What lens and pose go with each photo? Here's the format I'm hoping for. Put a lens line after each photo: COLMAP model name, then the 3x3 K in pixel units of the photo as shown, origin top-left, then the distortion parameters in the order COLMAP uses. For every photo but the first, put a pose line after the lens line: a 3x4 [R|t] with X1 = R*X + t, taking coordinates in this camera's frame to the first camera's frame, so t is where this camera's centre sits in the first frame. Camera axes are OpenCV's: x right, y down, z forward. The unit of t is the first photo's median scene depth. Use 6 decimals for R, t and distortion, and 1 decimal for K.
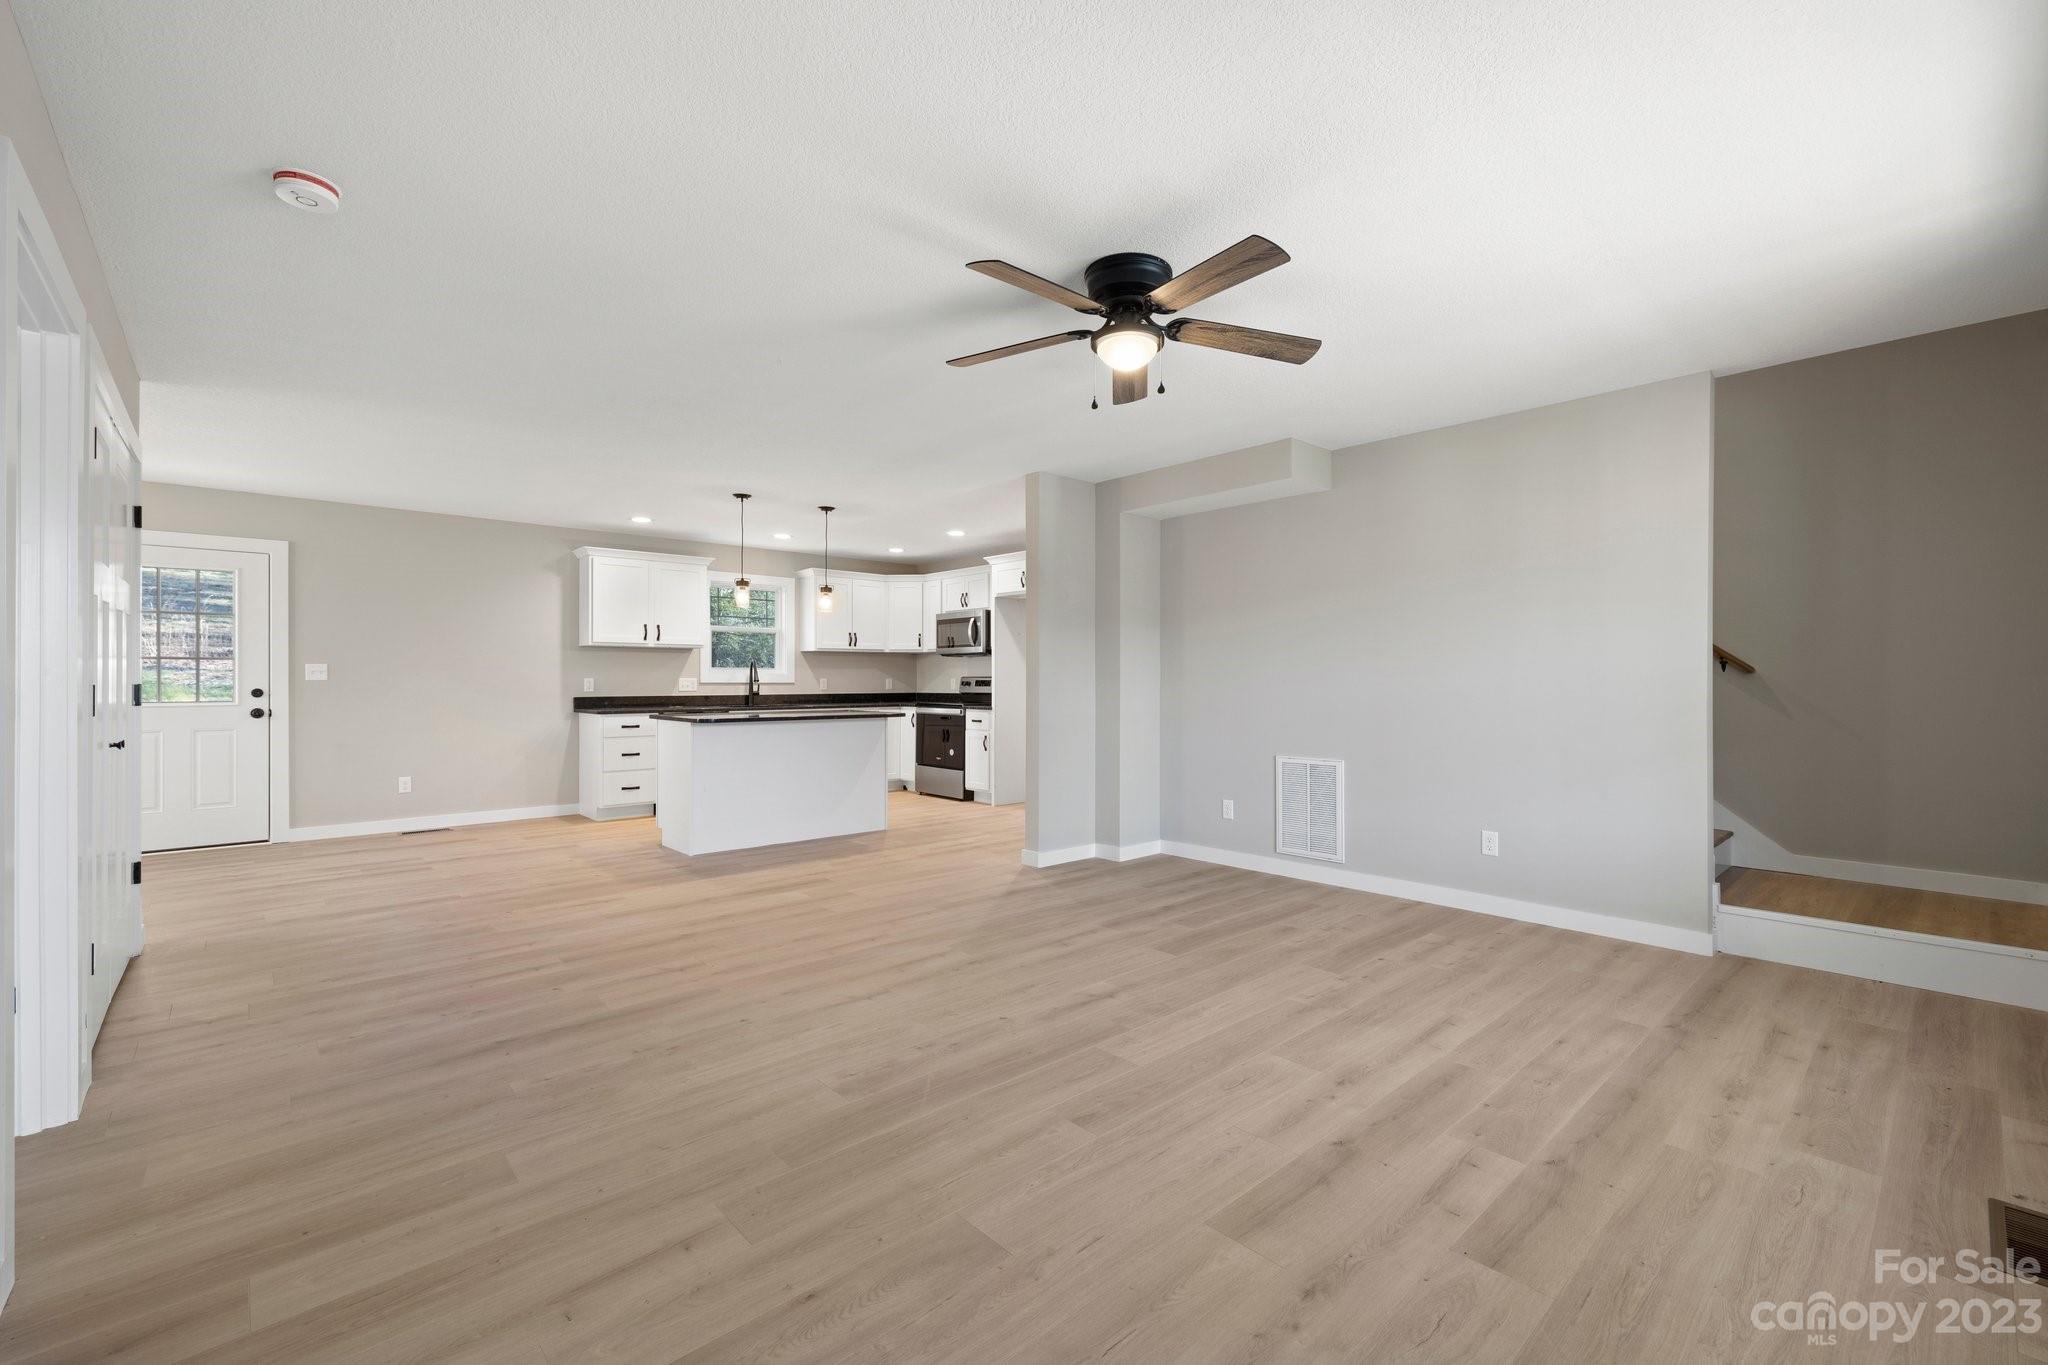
lens RADIAL K [[864.1, 0, 1032.7], [0, 864.1, 681.5], [0, 0, 1]] dist [0.000659, 0.000036]
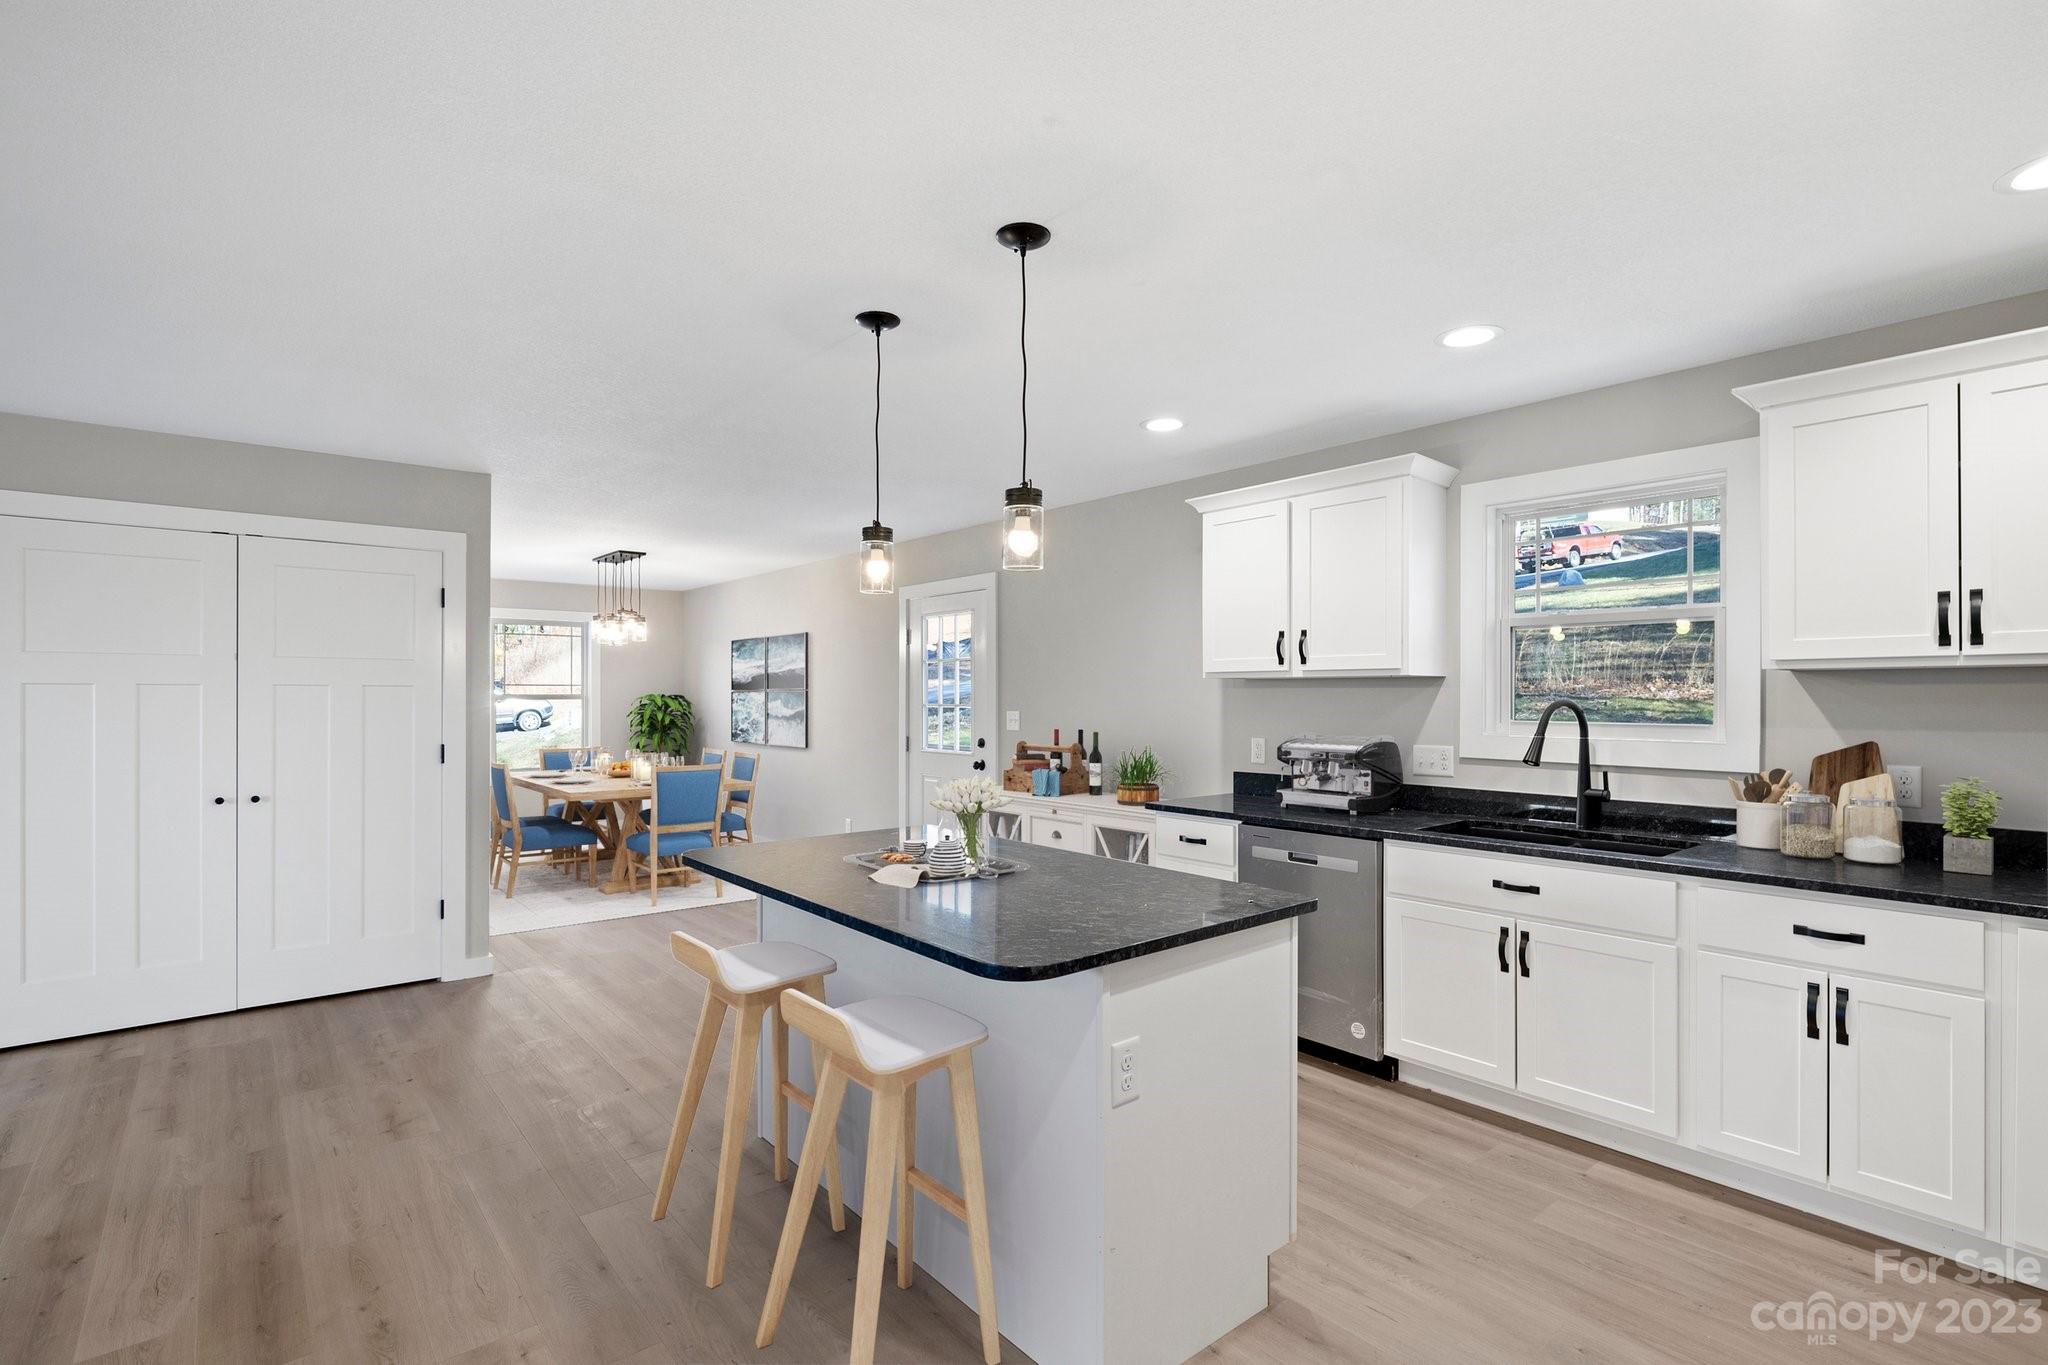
lens RADIAL K [[968.2, 0, 1030.5], [0, 968.2, 686.5], [0, 0, 1]] dist [-0.010444, -0.000264]
pose [[-0.046665, -0.007672, -0.998881, 0.012524], [-0.002196, 0.999969, -0.007577, -0.004142], [0.998908, 0.001840, -0.046680, 0.117570]]
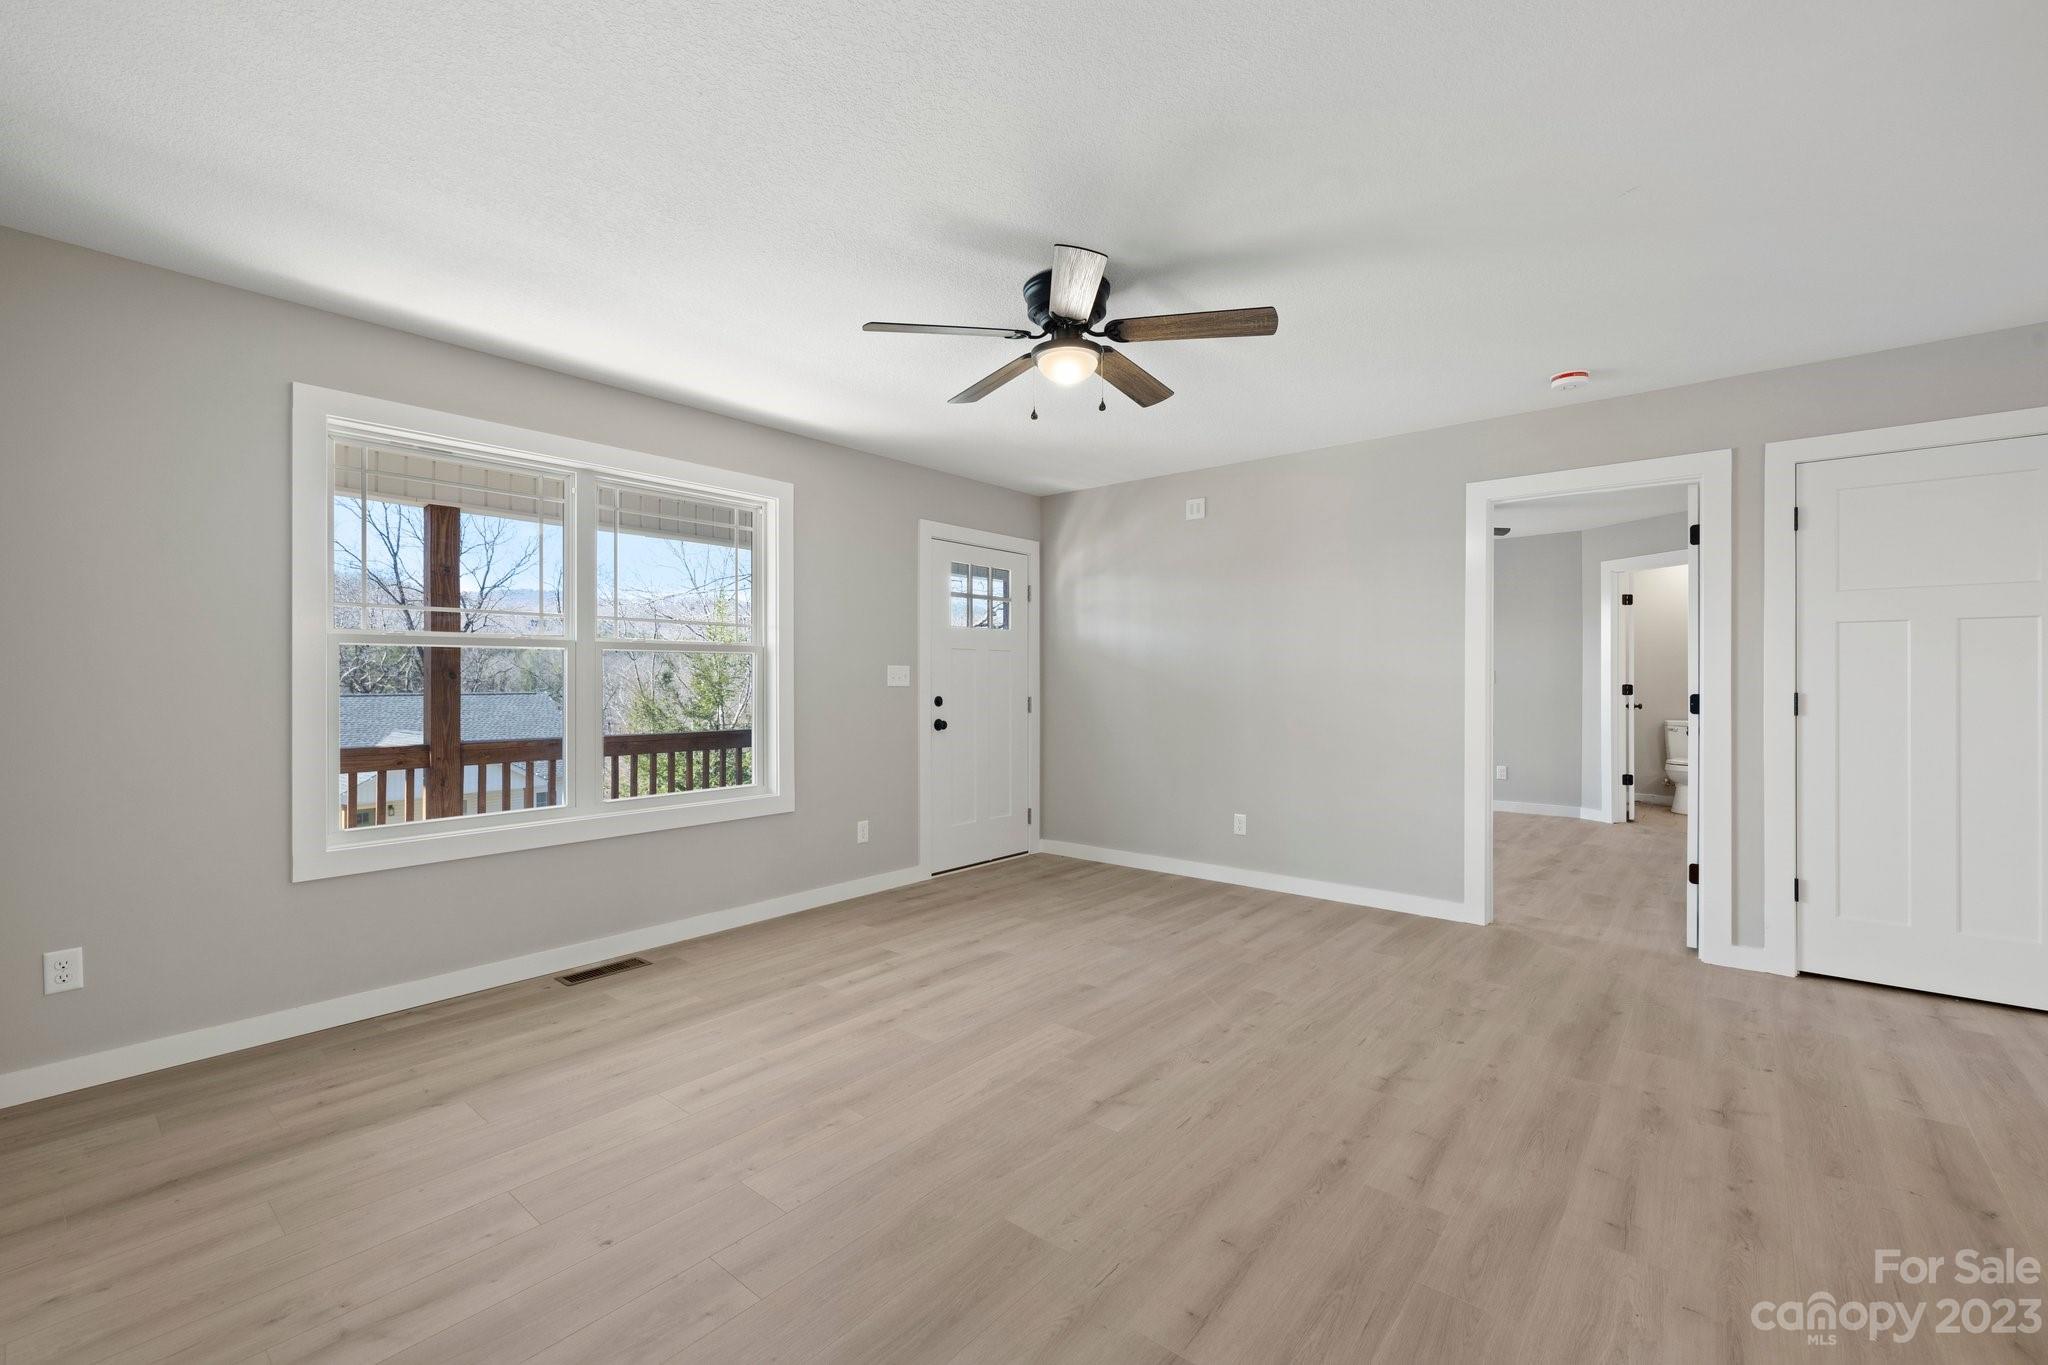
lens RADIAL K [[864.1, 0, 1032.7], [0, 864.1, 681.5], [0, 0, 1]] dist [0.000659, 0.000036]
pose [[-0.990395, 0.000465, -0.138264, 0.448208], [0.000136, 0.999997, 0.002384, -0.025413], [0.138265, 0.002342, -0.990393, 3.086503]]
